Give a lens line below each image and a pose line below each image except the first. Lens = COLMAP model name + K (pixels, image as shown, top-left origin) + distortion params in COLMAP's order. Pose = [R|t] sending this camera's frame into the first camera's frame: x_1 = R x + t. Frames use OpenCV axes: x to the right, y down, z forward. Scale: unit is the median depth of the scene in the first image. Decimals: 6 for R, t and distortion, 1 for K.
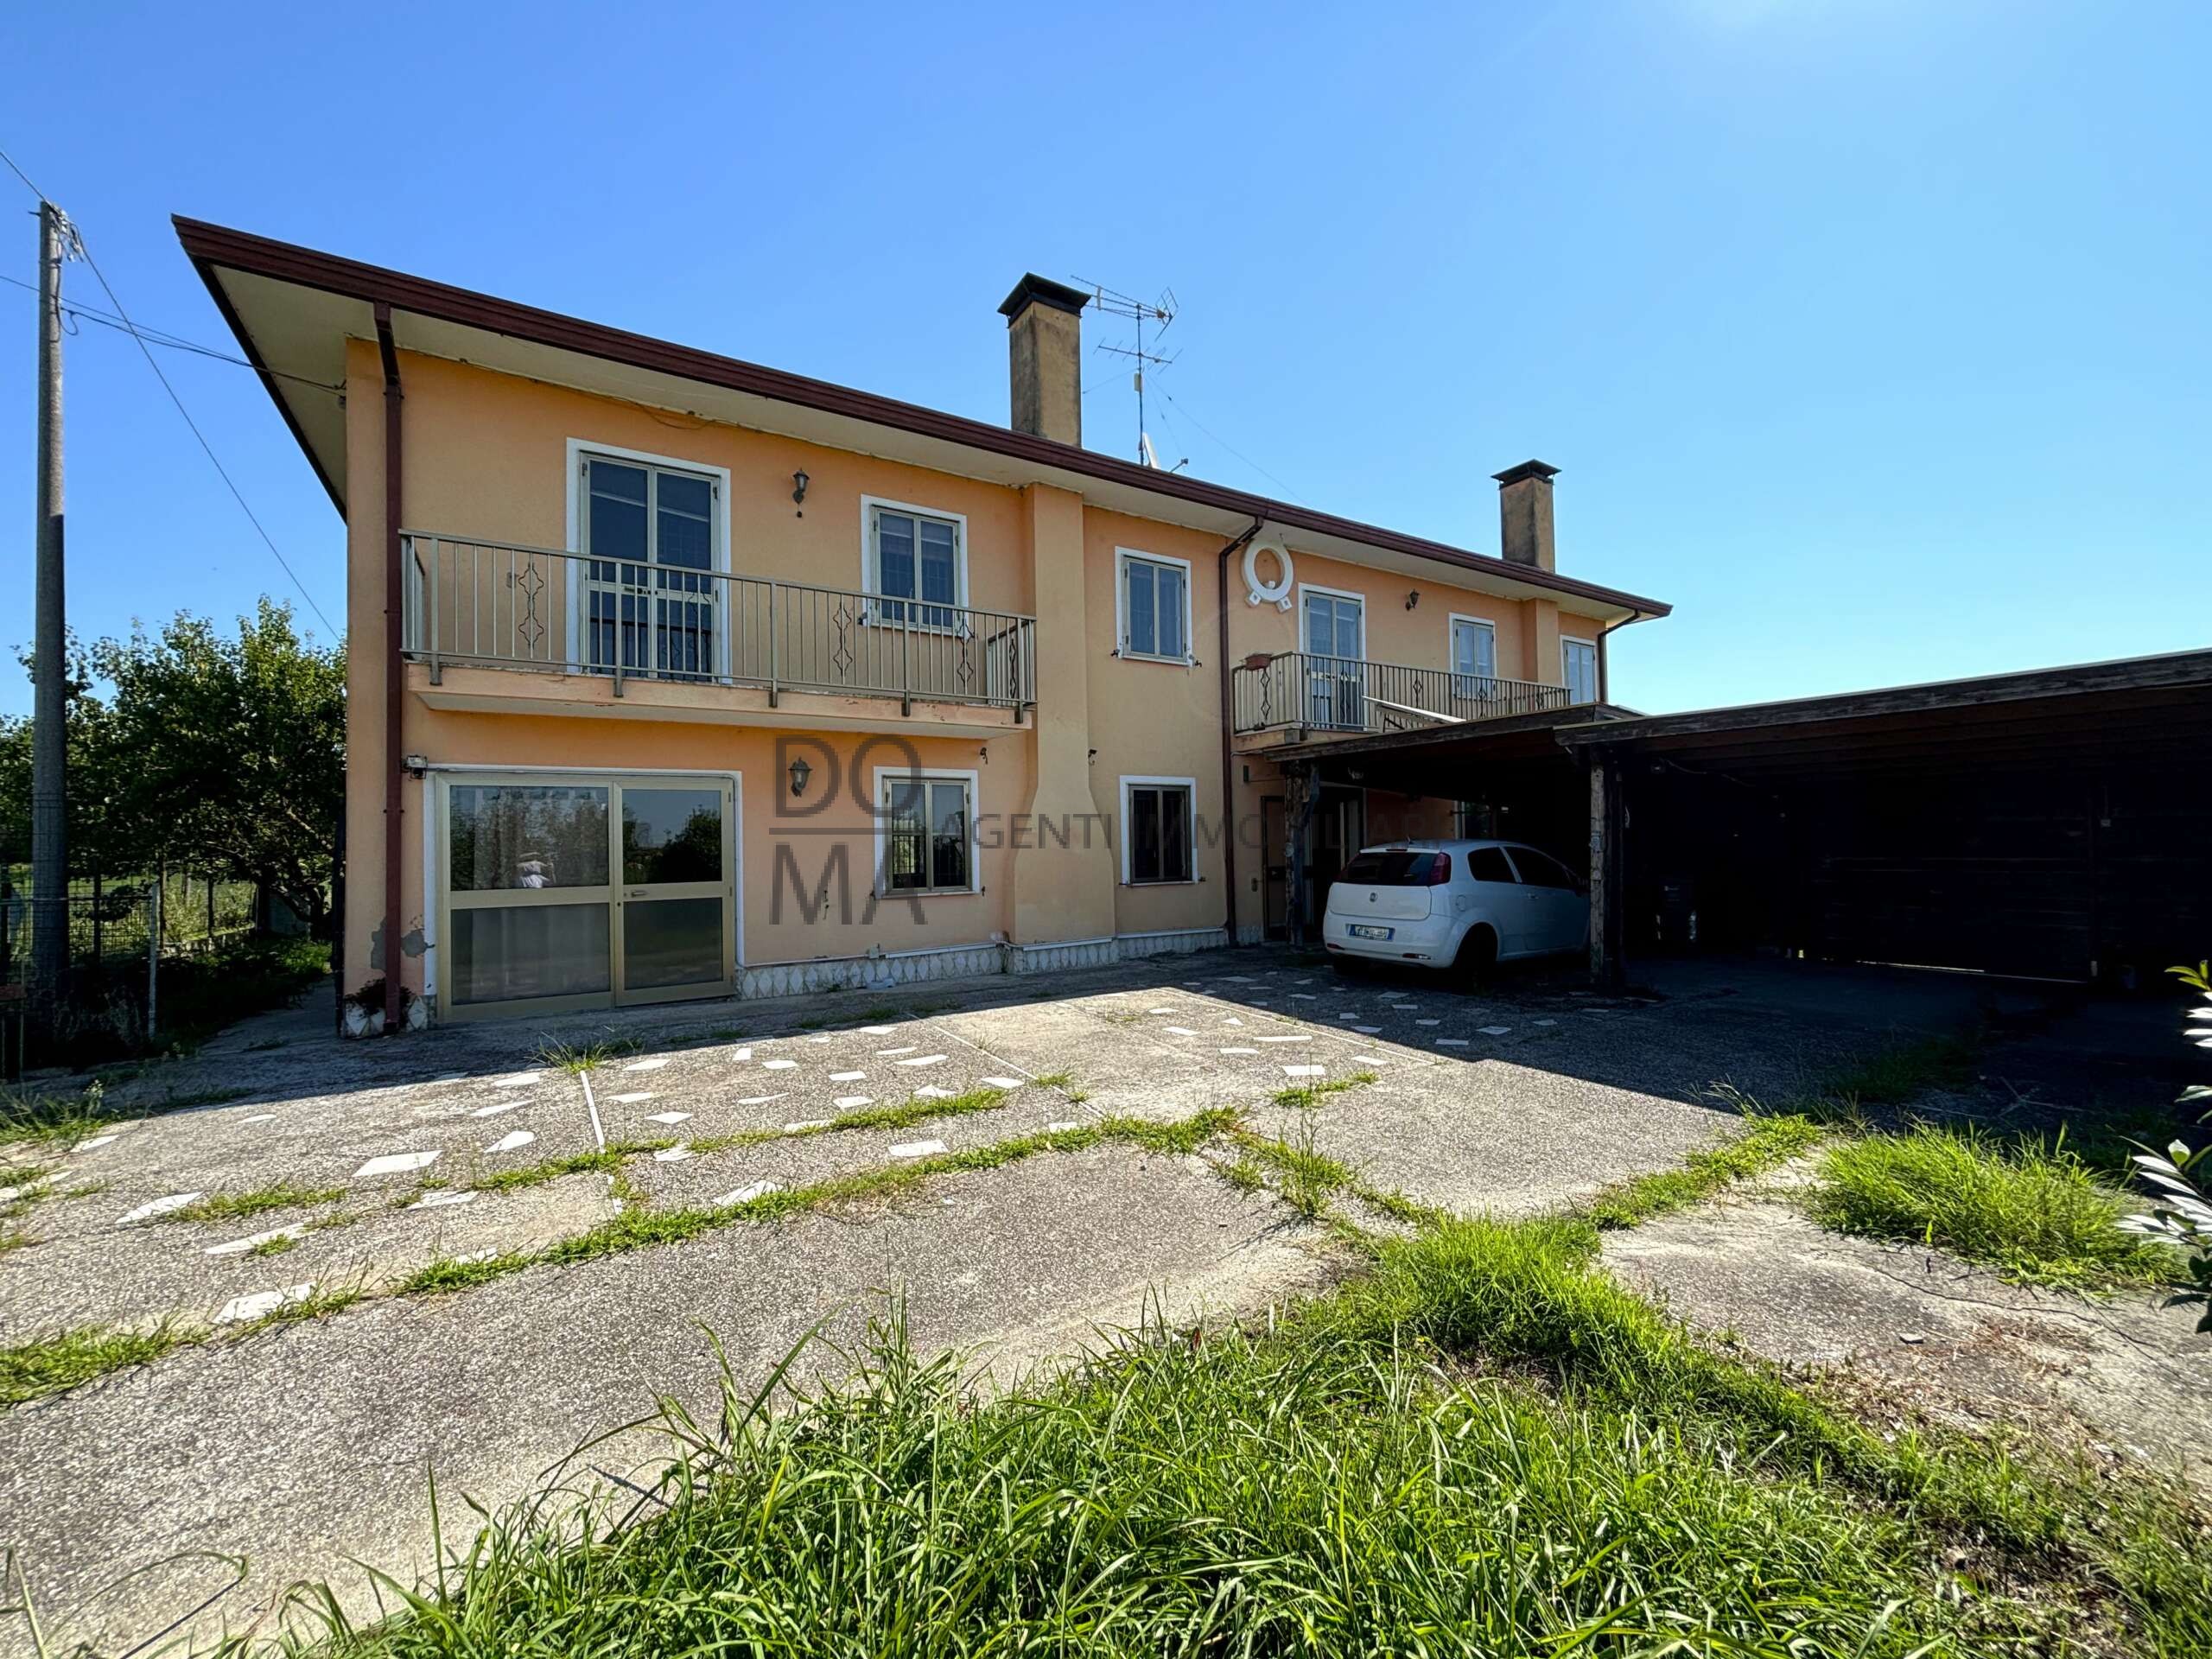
lens RADIAL K [[891.7, 0, 1108.1], [0, 891.7, 831.2], [0, 0, 1]] dist [0.000913, -0.000324]
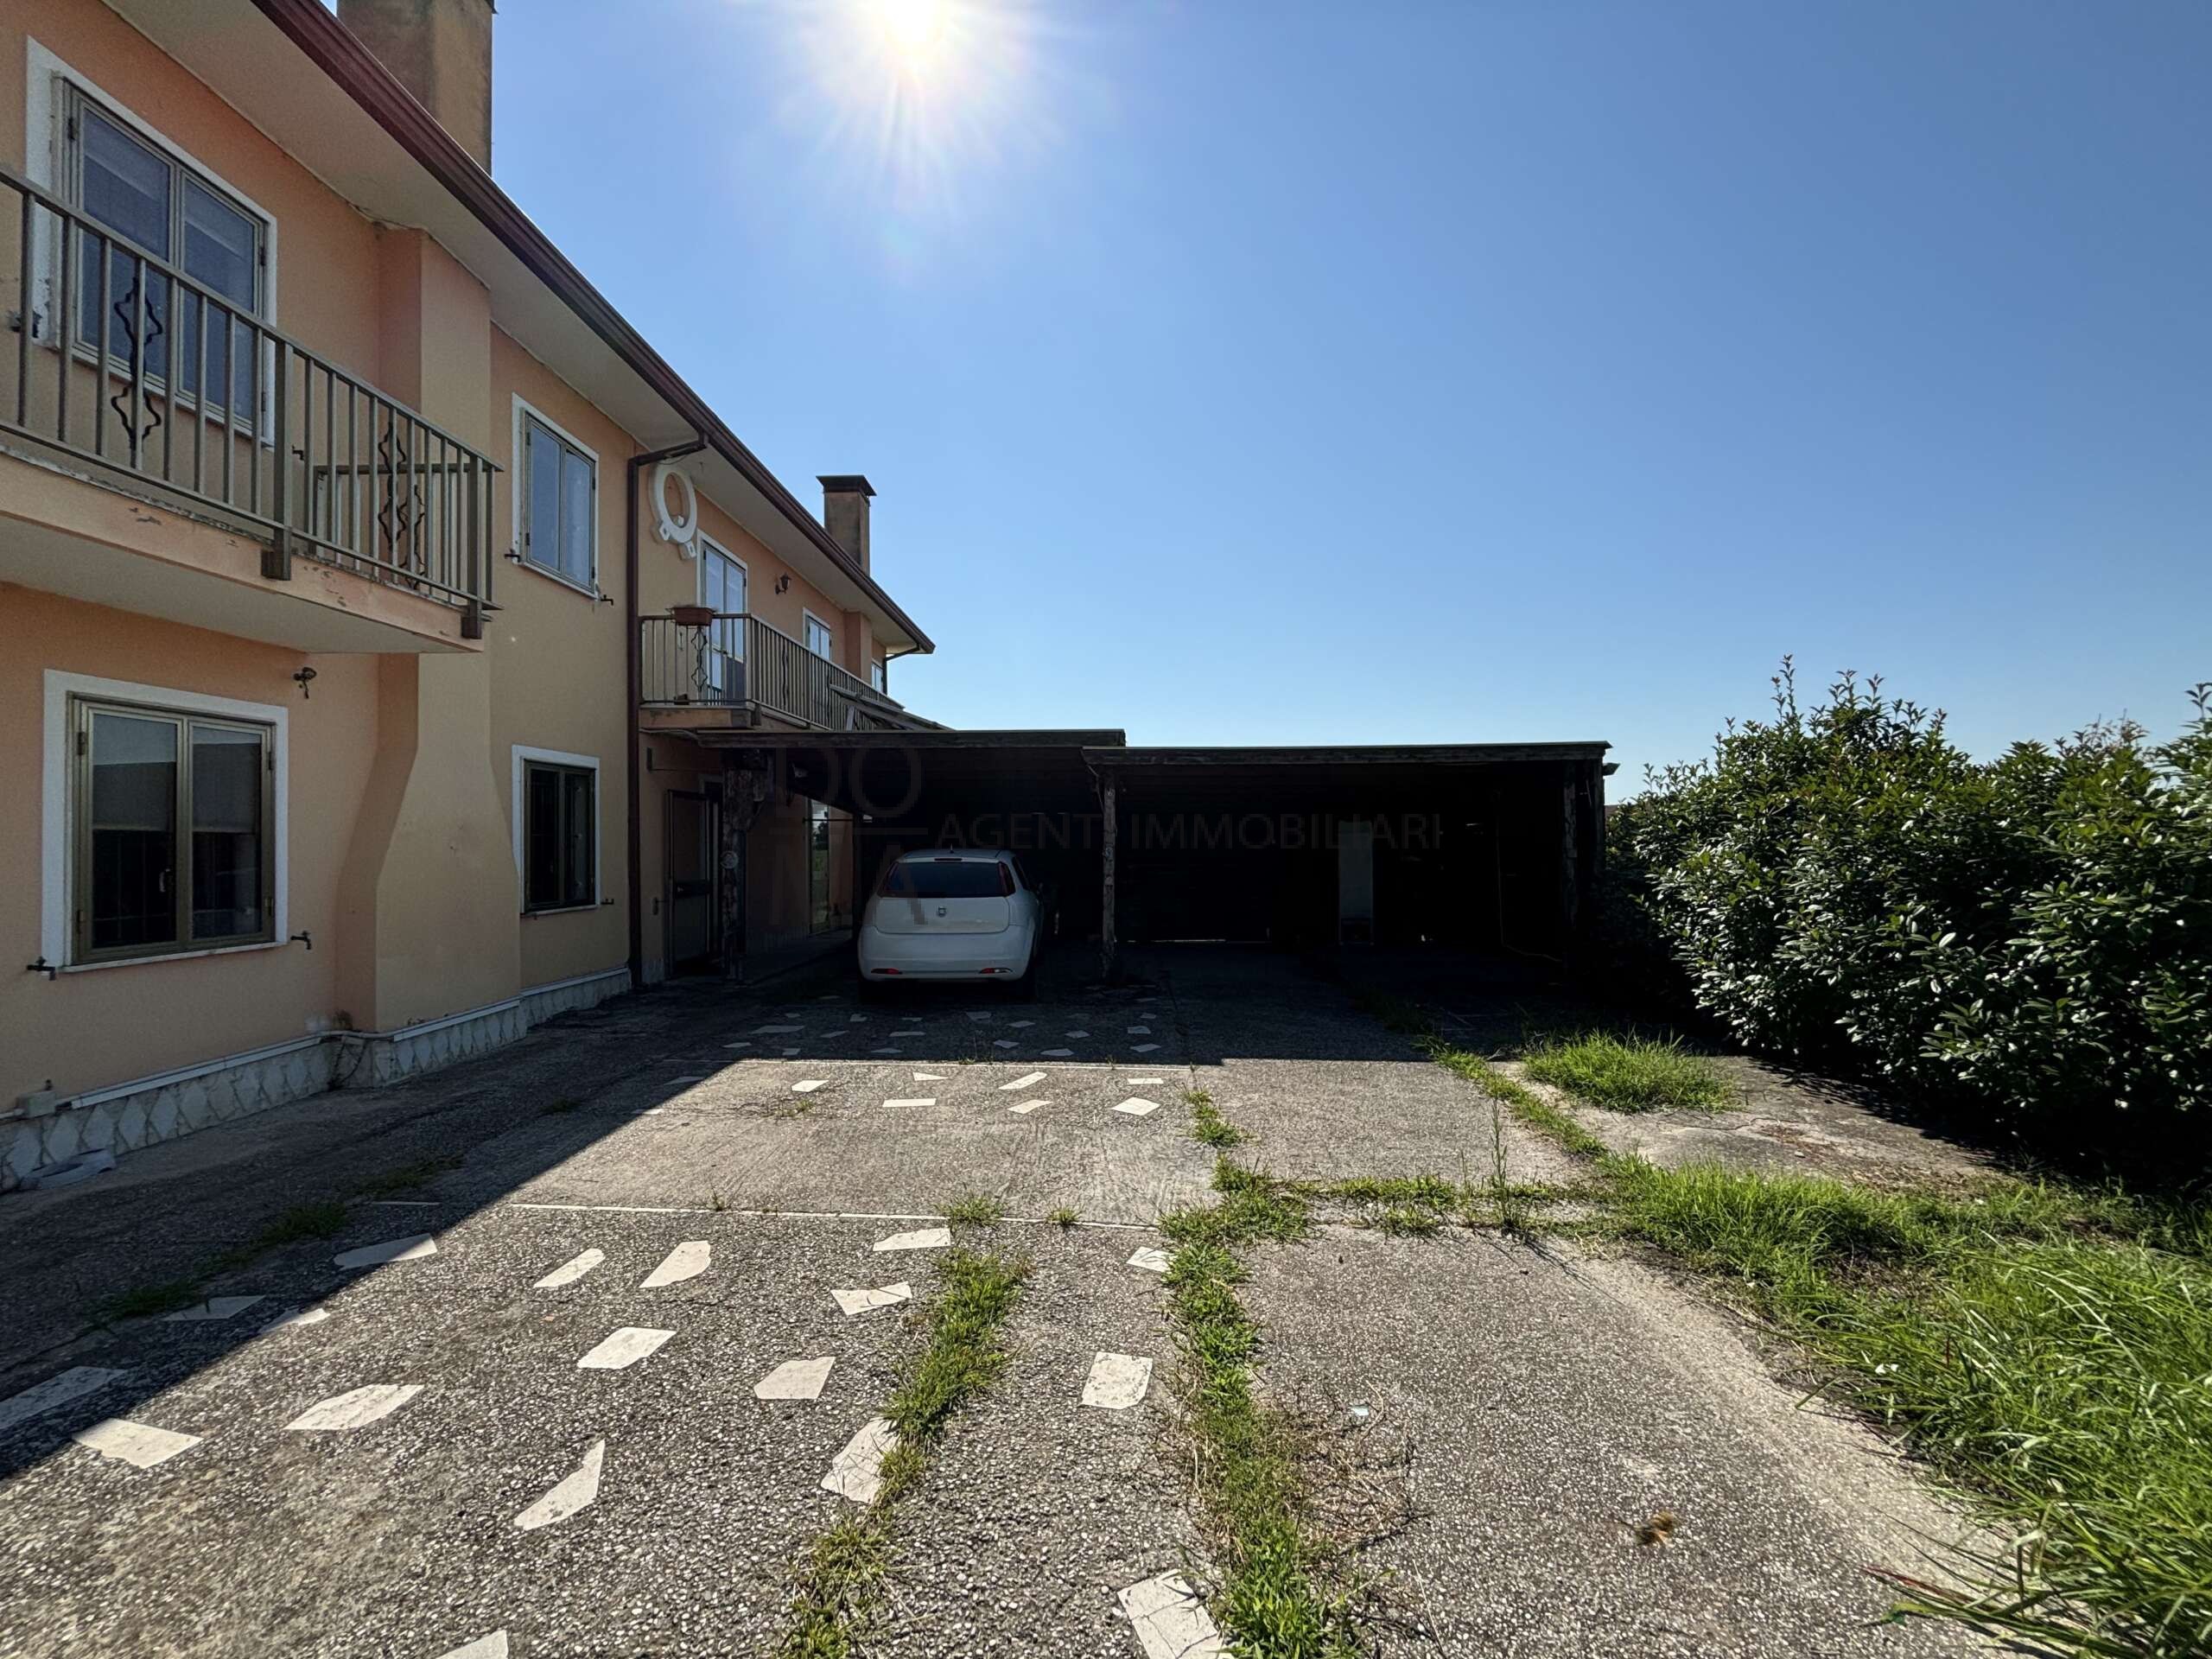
lens RADIAL K [[896.9, 0, 1114.2], [0, 896.9, 827.4], [0, 0, 1]] dist [-0.002321, -0.000466]
pose [[0.547104, 0.027303, 0.836619, -0.376640], [-0.014254, 0.999627, -0.023302, 0.007493], [-0.836943, 0.000824, 0.547289, 0.367369]]
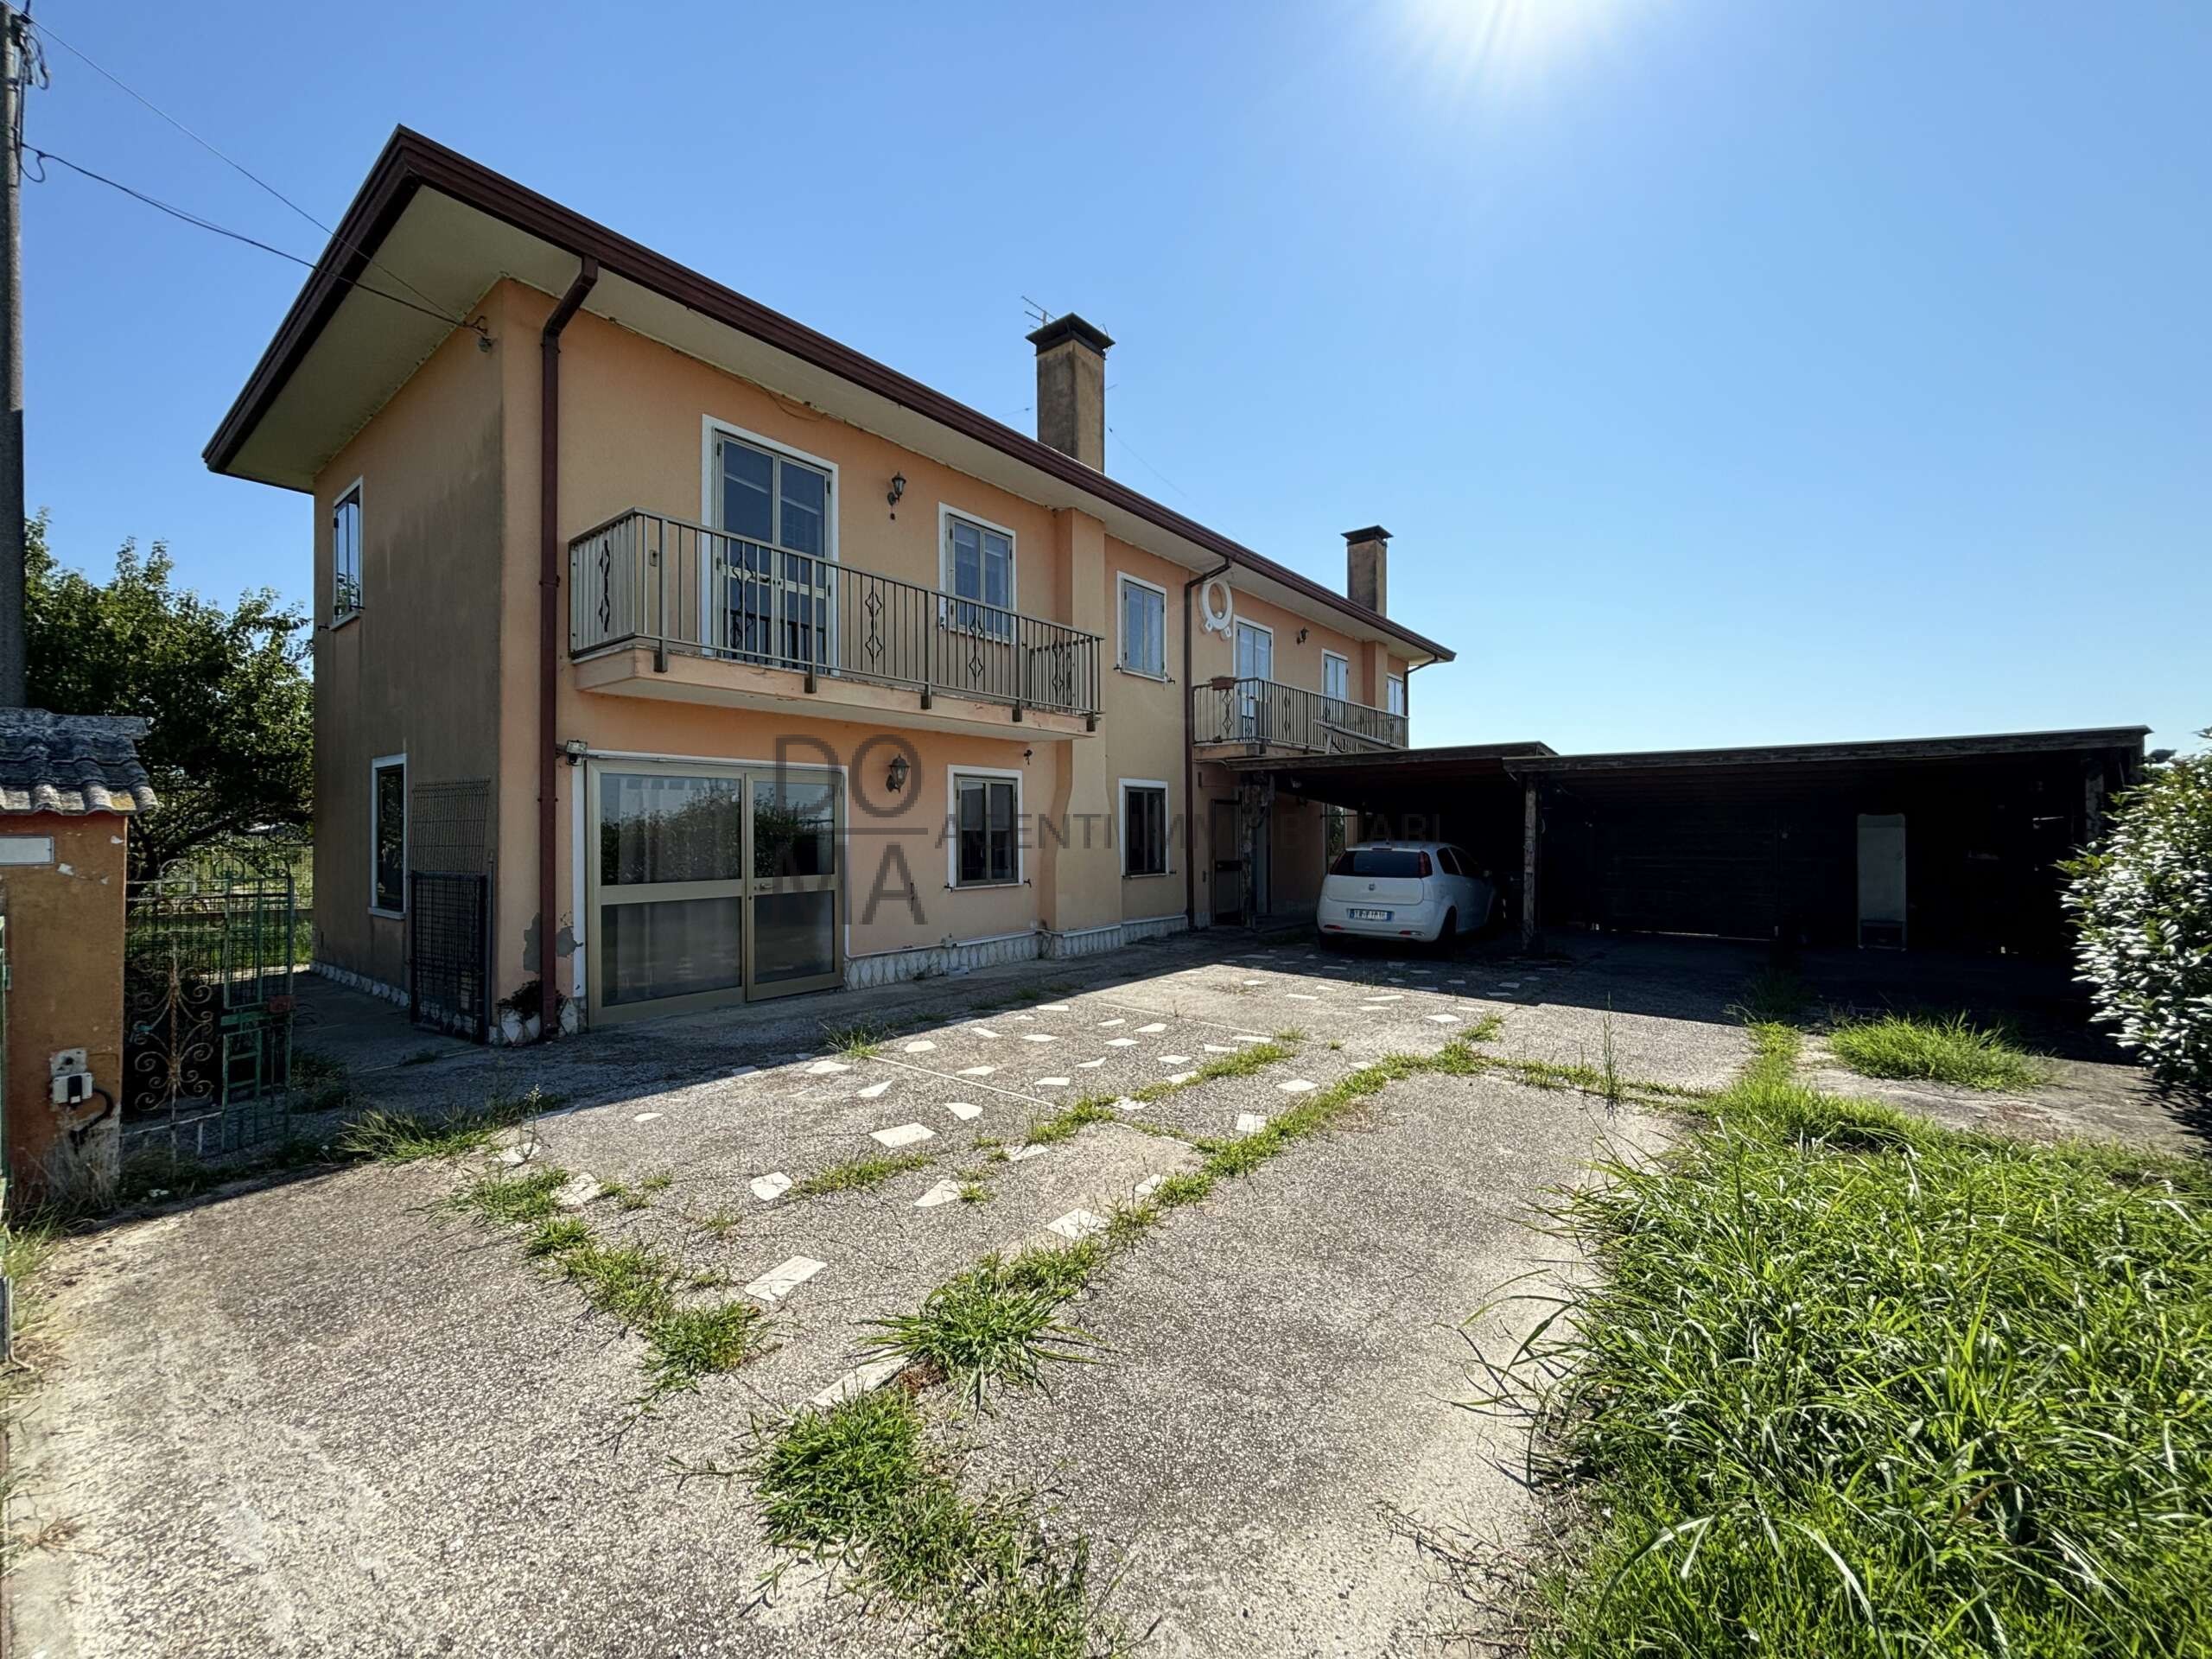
lens RADIAL K [[891.7, 0, 1108.1], [0, 891.7, 831.2], [0, 0, 1]] dist [0.000913, -0.000324]
pose [[0.943215, 0.015296, 0.331831, -0.478680], [-0.018942, 0.999790, 0.007758, -0.006459], [-0.331643, -0.013603, 0.943307, -0.055886]]
